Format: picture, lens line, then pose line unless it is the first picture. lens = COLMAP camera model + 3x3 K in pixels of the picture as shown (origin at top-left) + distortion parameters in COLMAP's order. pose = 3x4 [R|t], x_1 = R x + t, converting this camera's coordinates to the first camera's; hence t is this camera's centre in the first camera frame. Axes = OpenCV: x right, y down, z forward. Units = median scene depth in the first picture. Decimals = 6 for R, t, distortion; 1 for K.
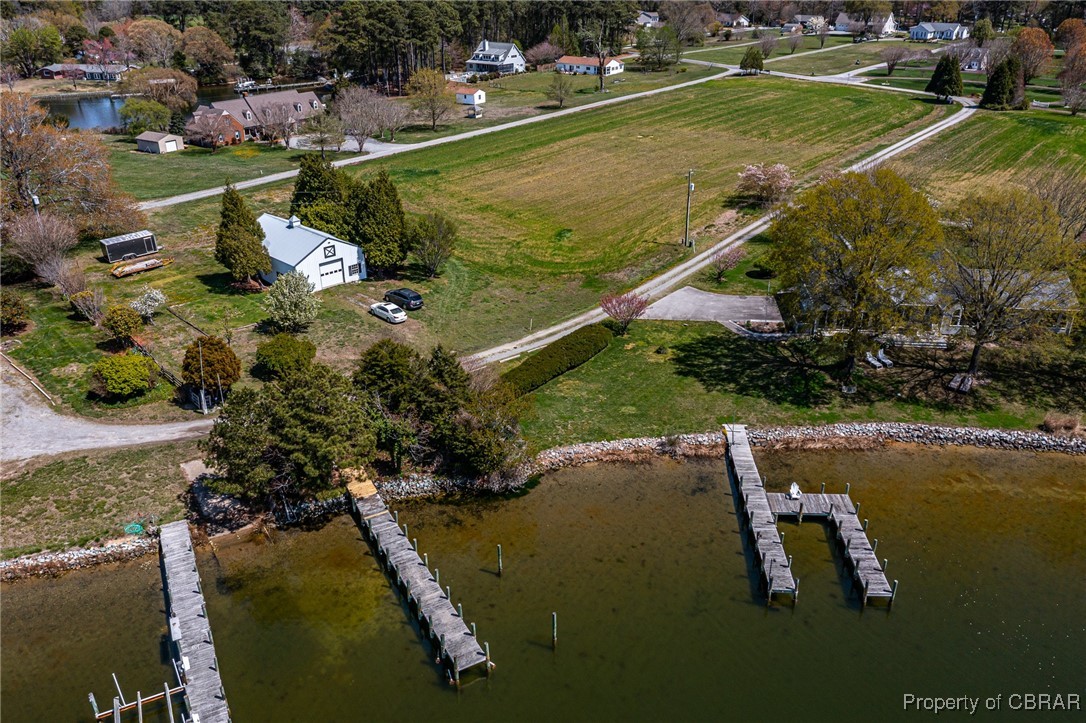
lens RADIAL K [[857.9, 0, 543.0], [0, 857.9, 361.5], [0, 0, 1]] dist [-0.013054, 0.004005]
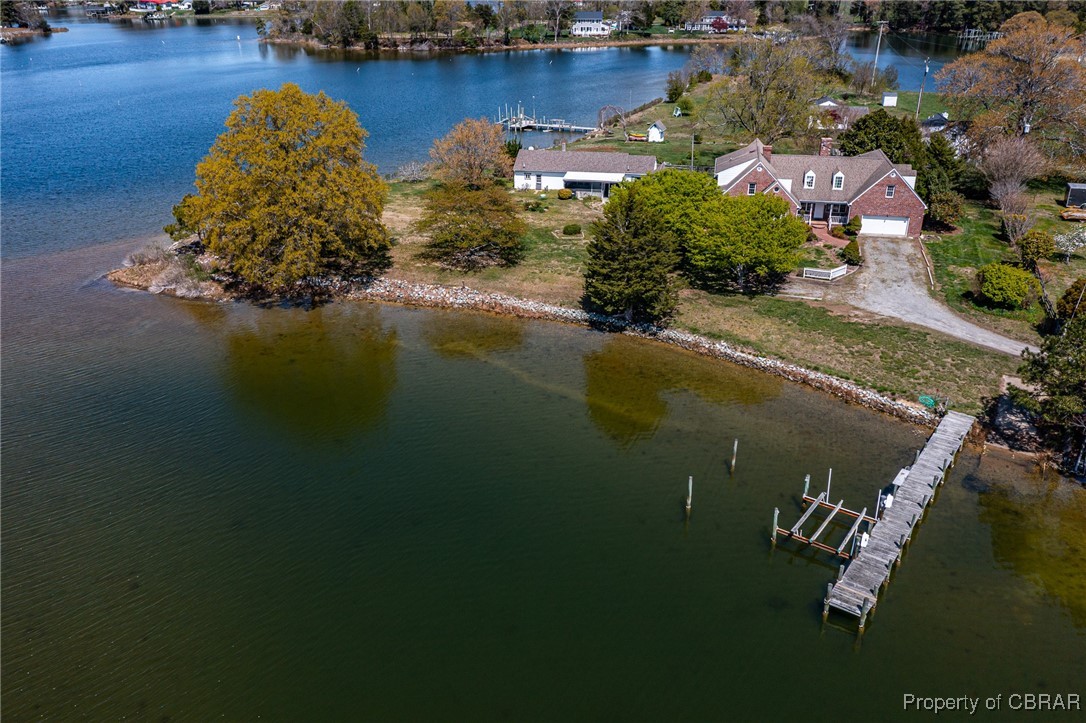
lens RADIAL K [[857.9, 0, 543.0], [0, 857.9, 361.5], [0, 0, 1]] dist [-0.013054, 0.004005]
pose [[0.453876, 0.386241, -0.803003, 0.079522], [-0.380439, 0.898905, 0.217337, 0.065014], [0.805768, 0.206850, 0.554933, 0.022201]]
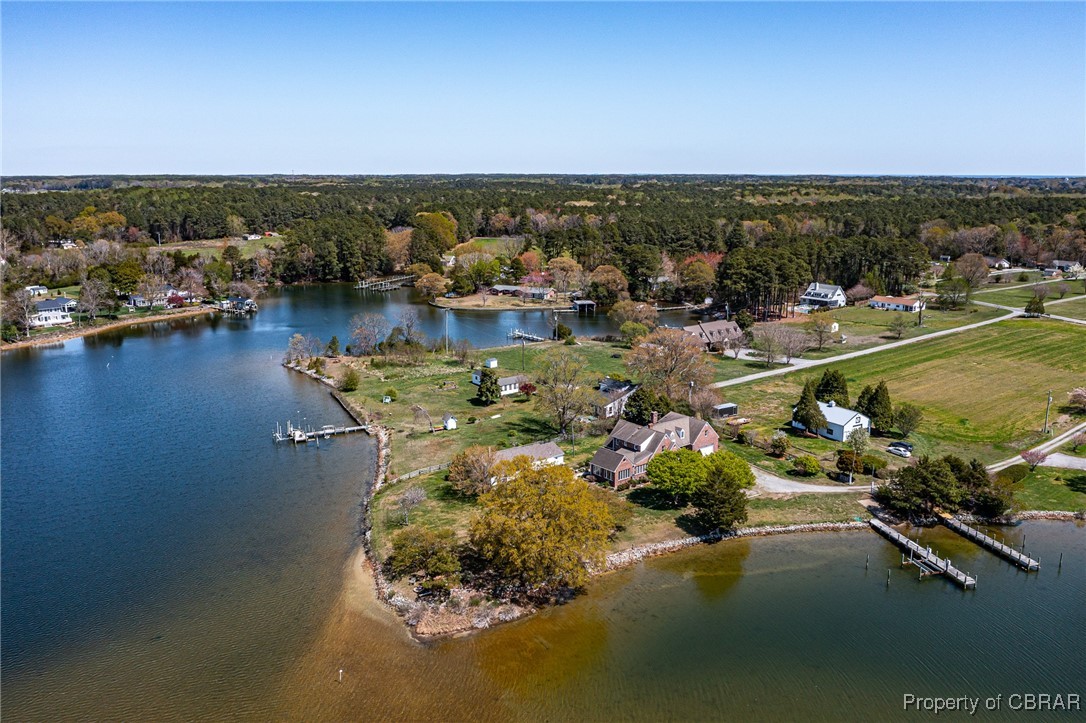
lens RADIAL K [[890.8, 0, 543.0], [0, 890.8, 361.5], [0, 0, 1]] dist [-0.003254, -0.002912]
pose [[0.976964, 0.056025, -0.205917, -0.541296], [-0.100734, 0.971725, -0.213547, 0.247088], [0.188130, 0.229371, 0.954985, -1.096114]]
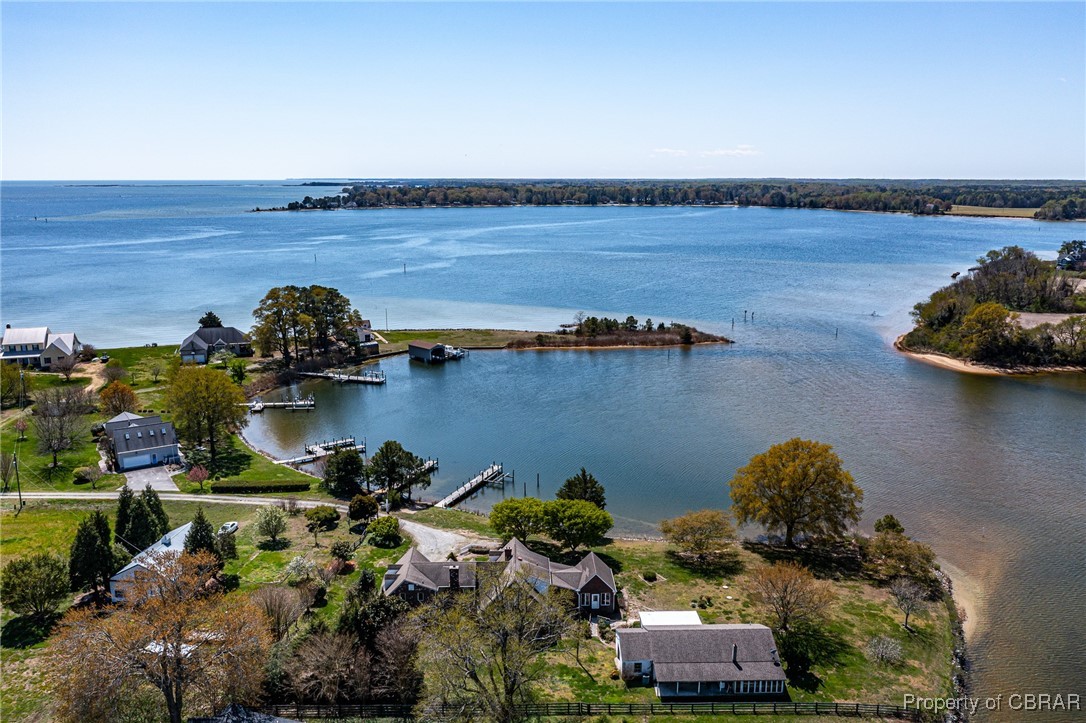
lens RADIAL K [[857.9, 0, 543.0], [0, 857.9, 361.5], [0, 0, 1]] dist [-0.013054, 0.004005]
pose [[-0.637813, -0.165645, 0.752168, -1.575743], [0.320020, 0.831308, 0.454439, -0.779564], [-0.700558, 0.530556, -0.477209, 1.107298]]
